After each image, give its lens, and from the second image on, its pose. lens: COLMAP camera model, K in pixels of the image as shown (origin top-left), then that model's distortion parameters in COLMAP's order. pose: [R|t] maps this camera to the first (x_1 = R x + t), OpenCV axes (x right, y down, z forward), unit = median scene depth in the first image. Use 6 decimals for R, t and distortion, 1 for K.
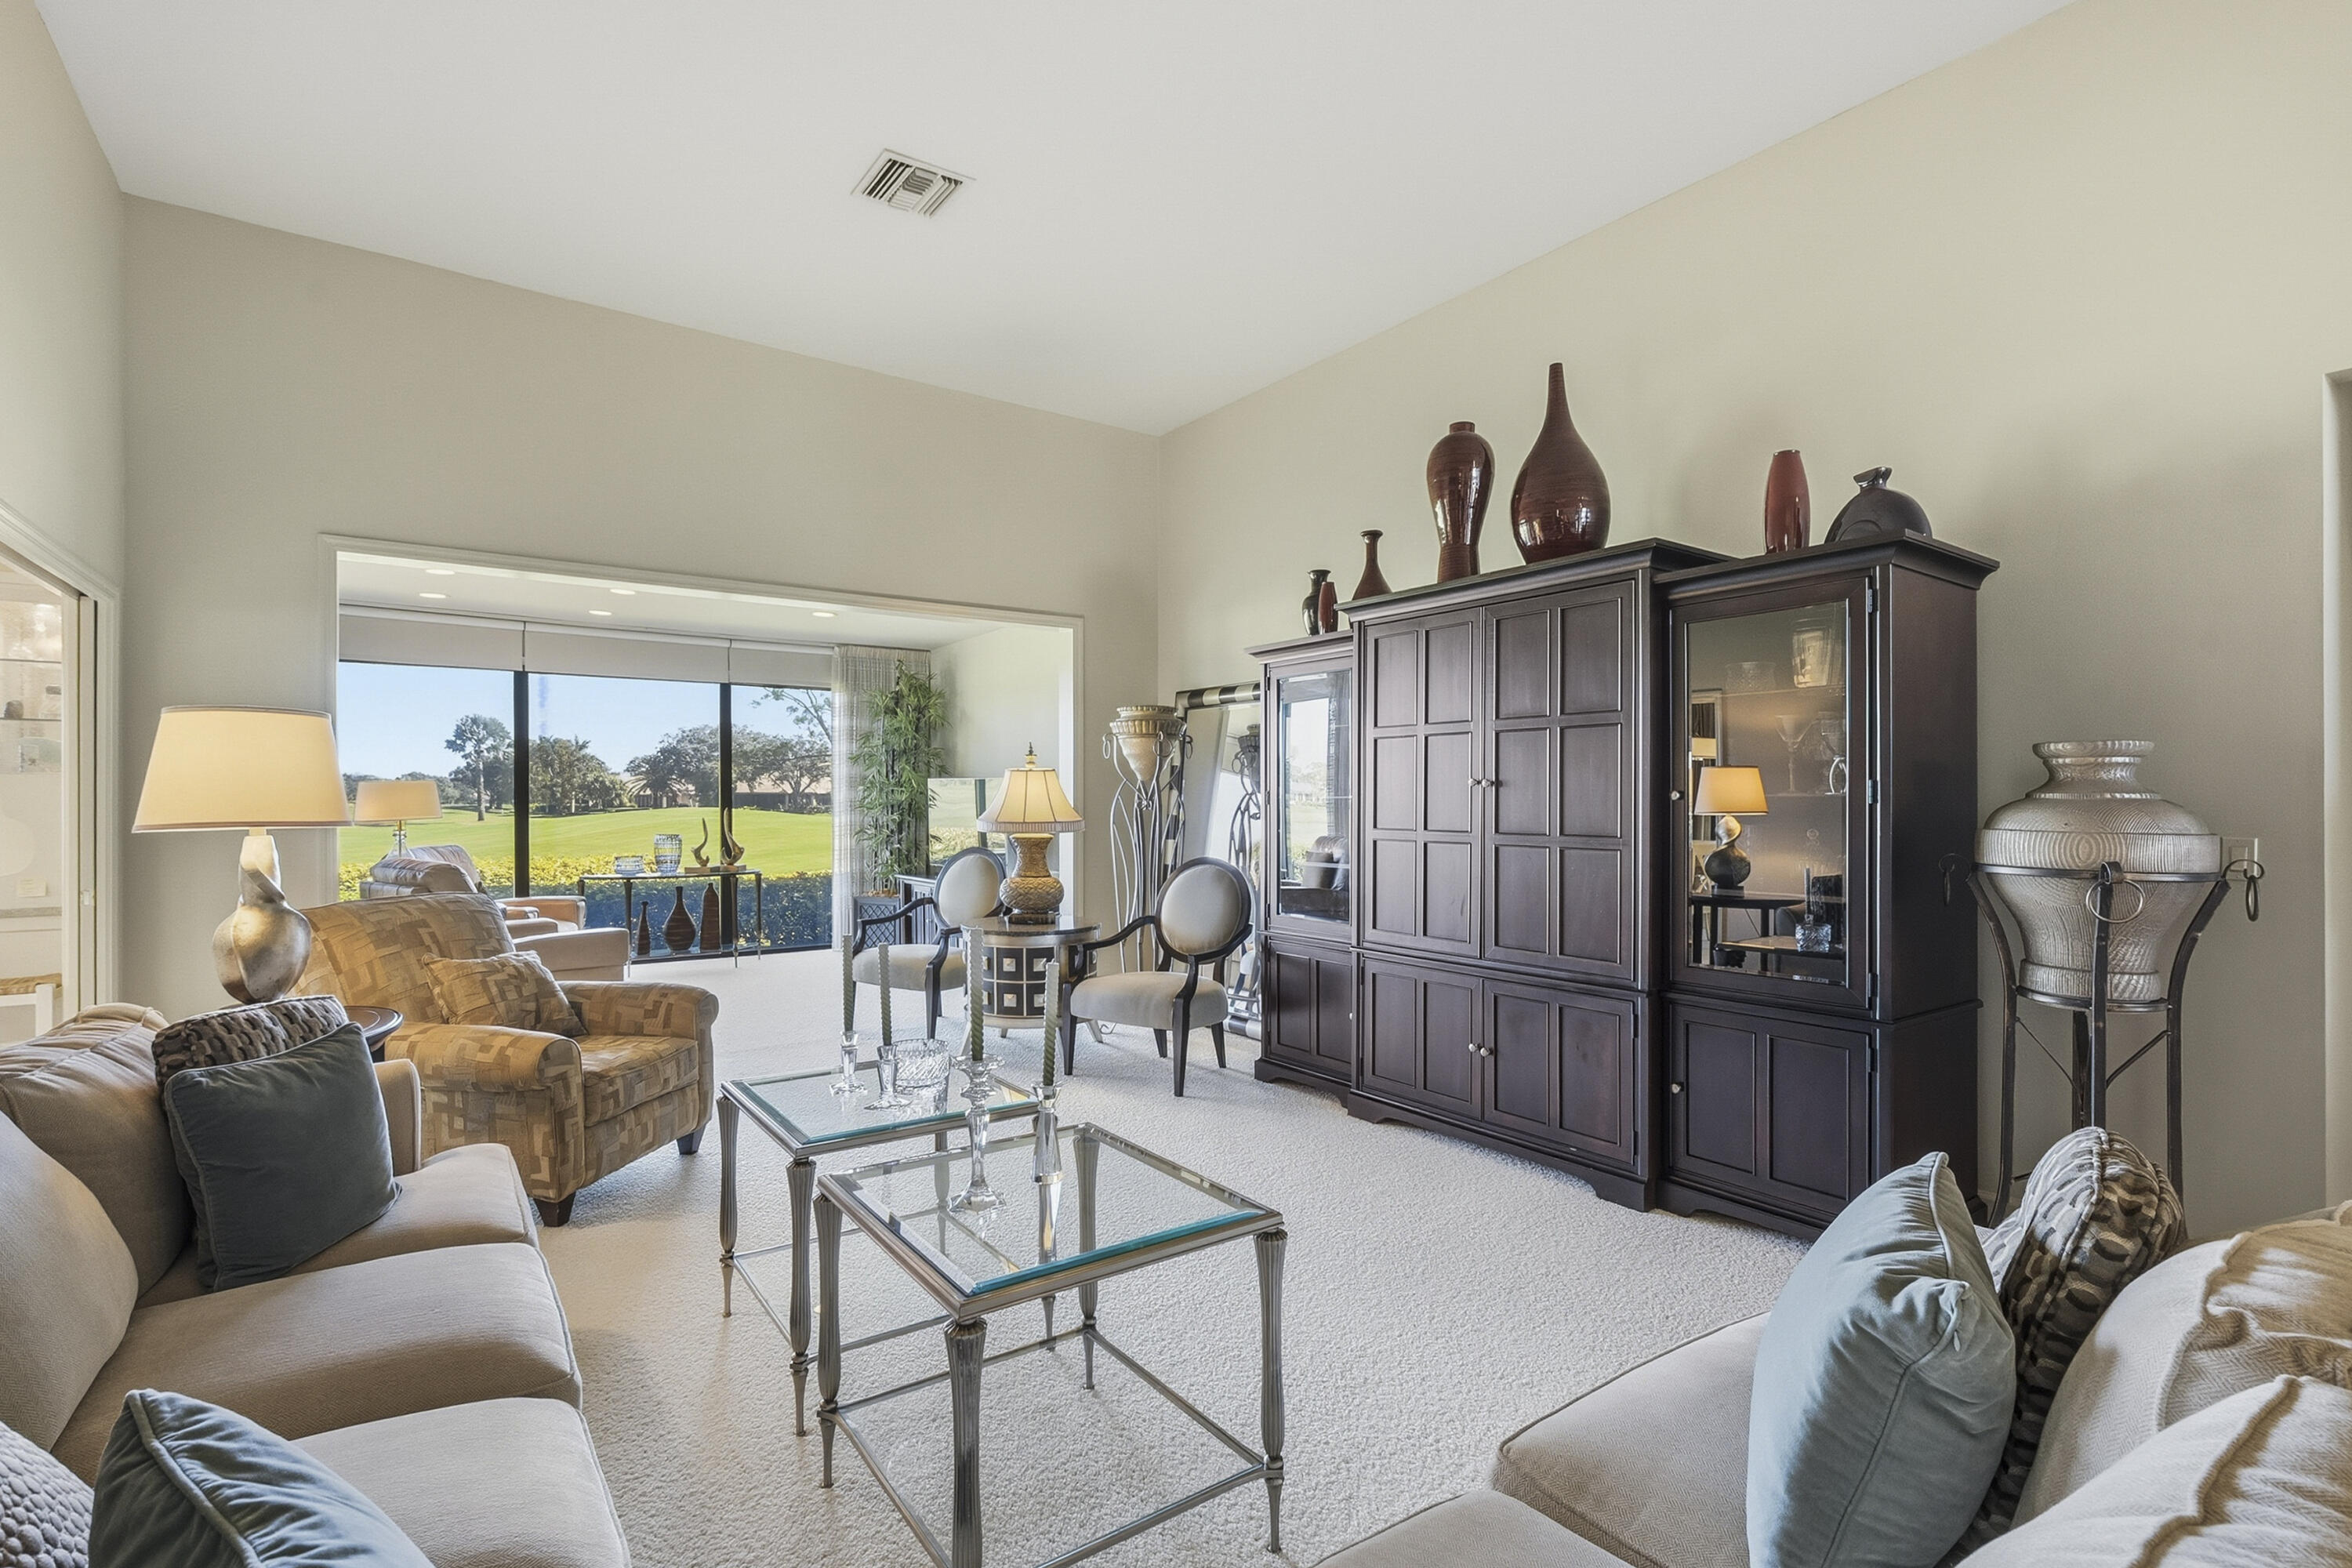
lens RADIAL K [[1081.5, 0, 1179.9], [0, 1081.5, 790.0], [0, 0, 1]] dist [-0.002360, -0.000186]
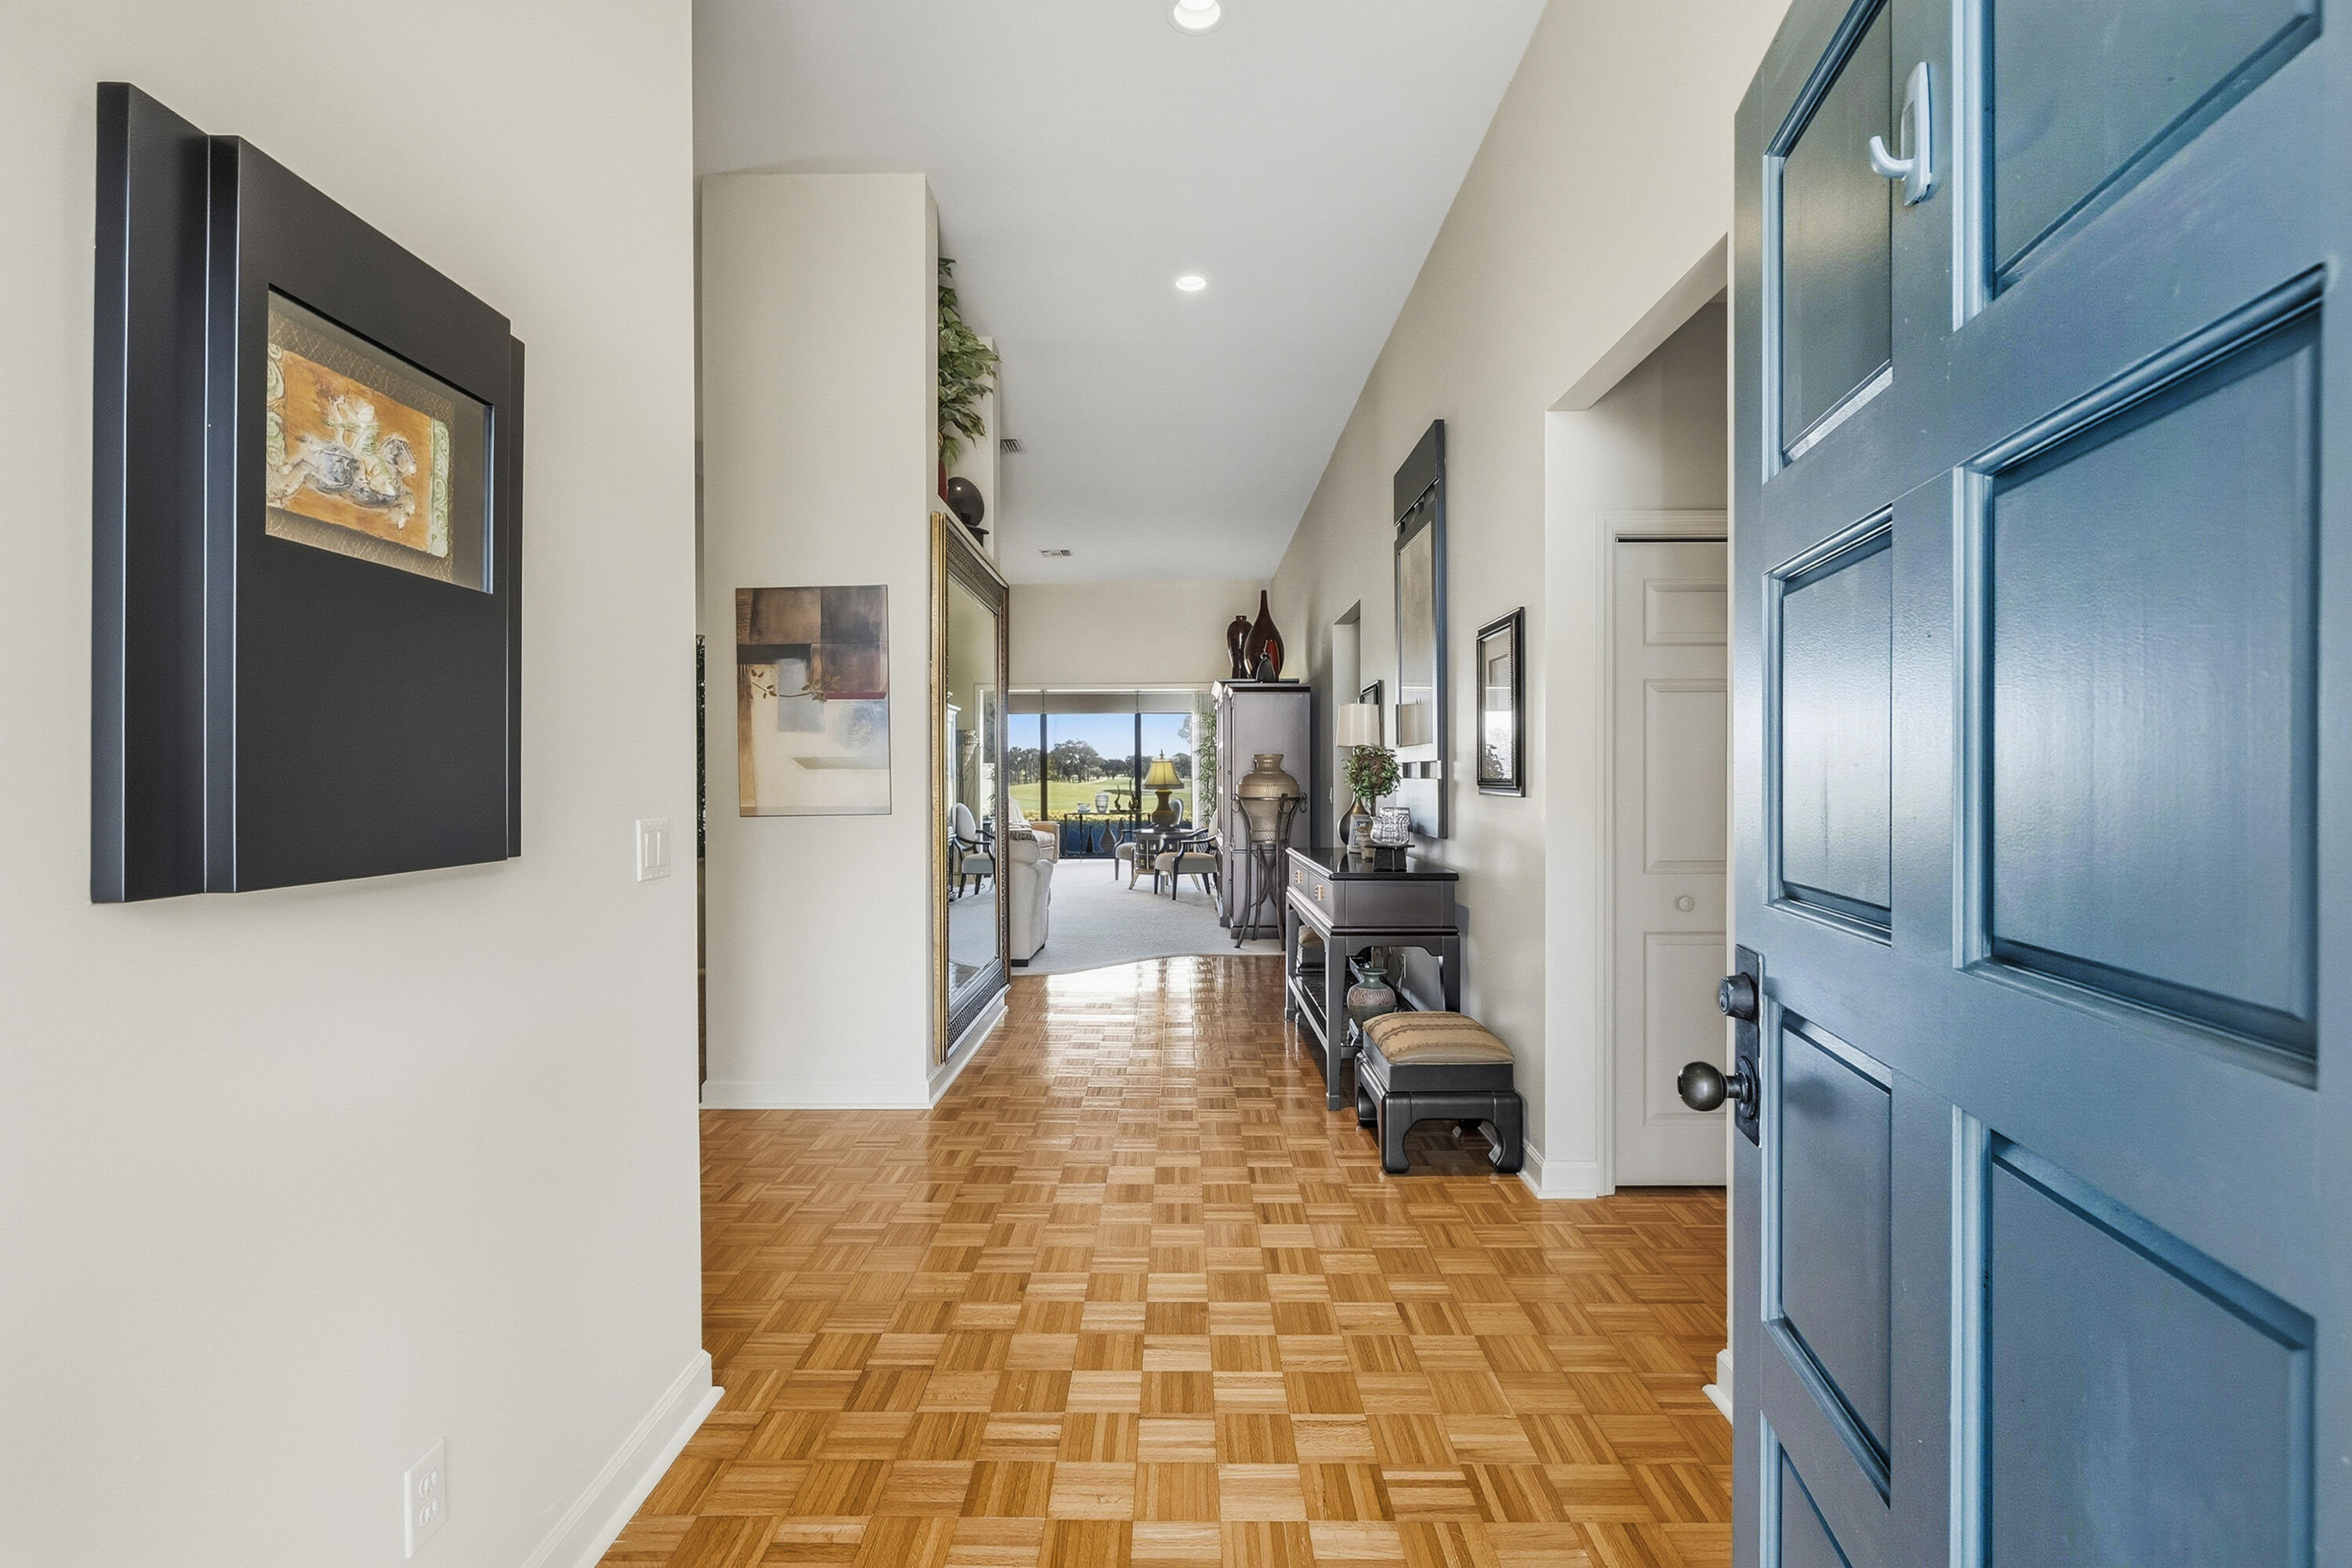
lens RADIAL K [[1088.9, 0, 1169.1], [0, 1088.9, 790.2], [0, 0, 1]] dist [0.001033, 0.000673]
pose [[0.803613, 0.008839, -0.595086, 1.337068], [0.001552, 0.999855, 0.016947, 0.003013], [0.595150, -0.014543, 0.803483, -0.873144]]
